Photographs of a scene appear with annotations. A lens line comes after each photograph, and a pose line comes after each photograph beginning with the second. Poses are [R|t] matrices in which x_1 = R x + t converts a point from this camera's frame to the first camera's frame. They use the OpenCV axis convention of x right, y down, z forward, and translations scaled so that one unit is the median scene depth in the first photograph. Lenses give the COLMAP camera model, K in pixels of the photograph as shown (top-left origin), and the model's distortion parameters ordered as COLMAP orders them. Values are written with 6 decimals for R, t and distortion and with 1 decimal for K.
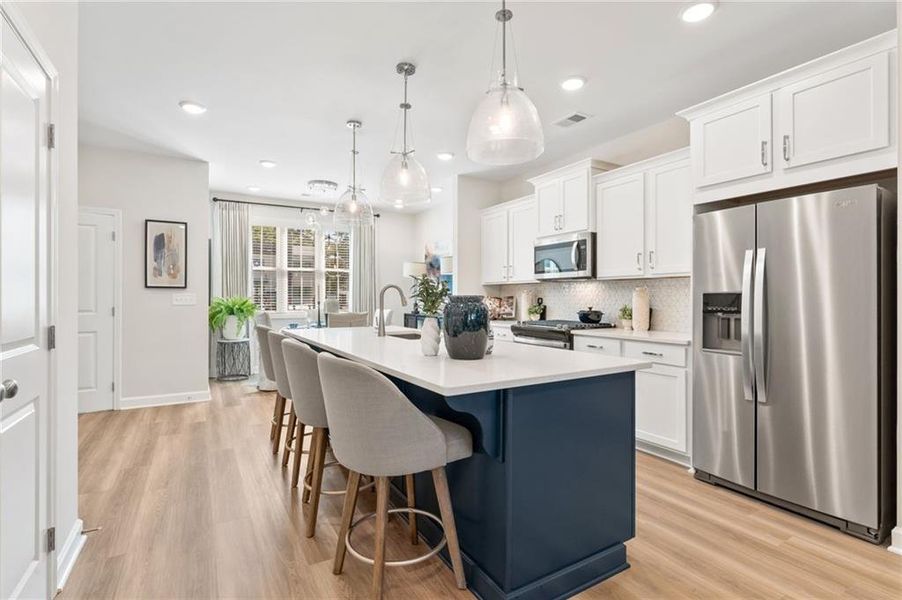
lens RADIAL K [[431.8, 0, 450.9], [0, 431.8, 300.1], [0, 0, 1]] dist [-0.008231, -0.001236]
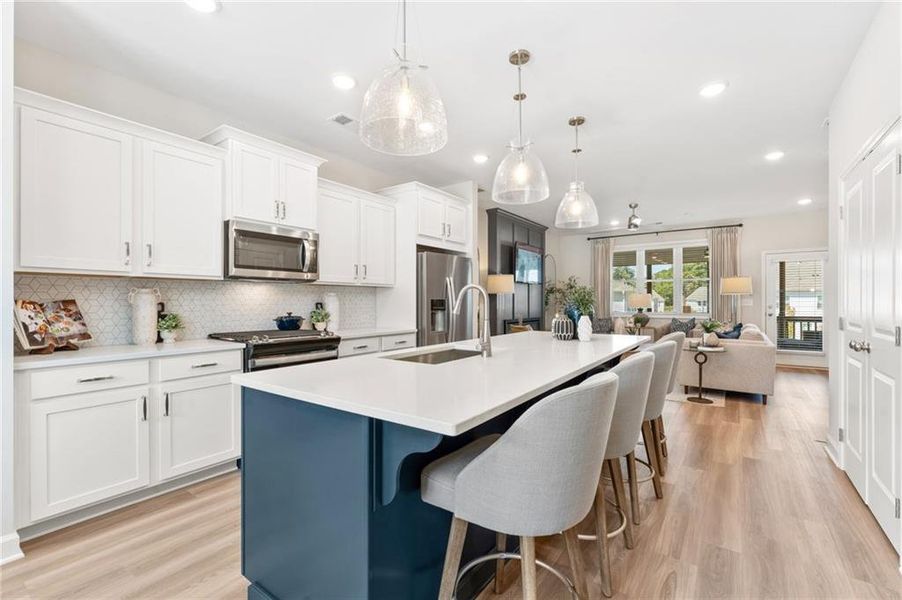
lens RADIAL K [[398.4, 0, 451.5], [0, 398.4, 300.8], [0, 0, 1]] dist [0.019561, -0.000471]
pose [[-0.405113, 0.003048, 0.914261, -0.521549], [0.007447, 0.999972, -0.000034, -0.005174], [-0.914236, 0.006794, -0.405125, 0.913759]]
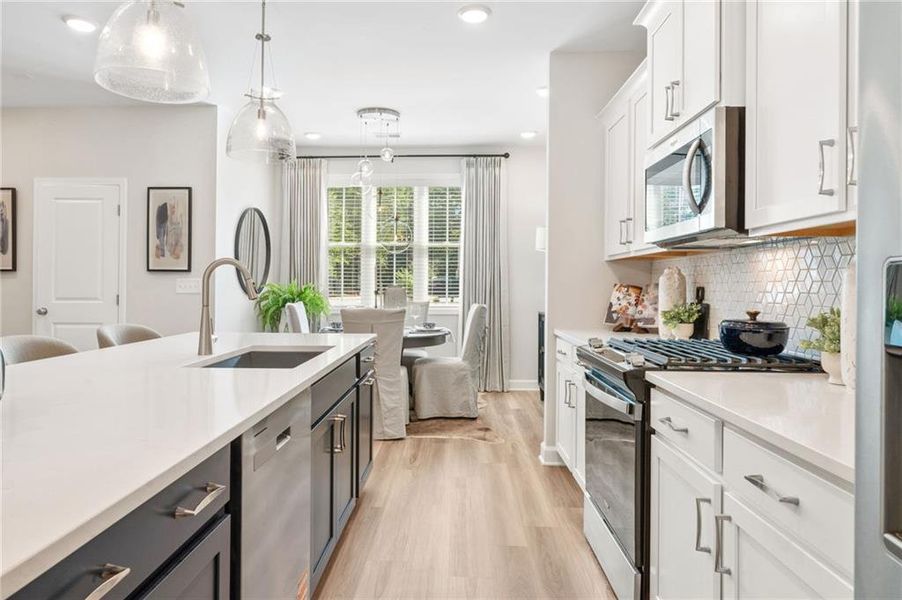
lens RADIAL K [[574.5, 0, 433.8], [0, 574.5, 281.4], [0, 0, 1]] dist [0.007569, 0.005598]
pose [[0.836081, 0.000207, -0.548606, 0.324124], [-0.007574, 0.999909, -0.011166, -0.002001], [0.548554, 0.013491, 0.836006, 0.383213]]
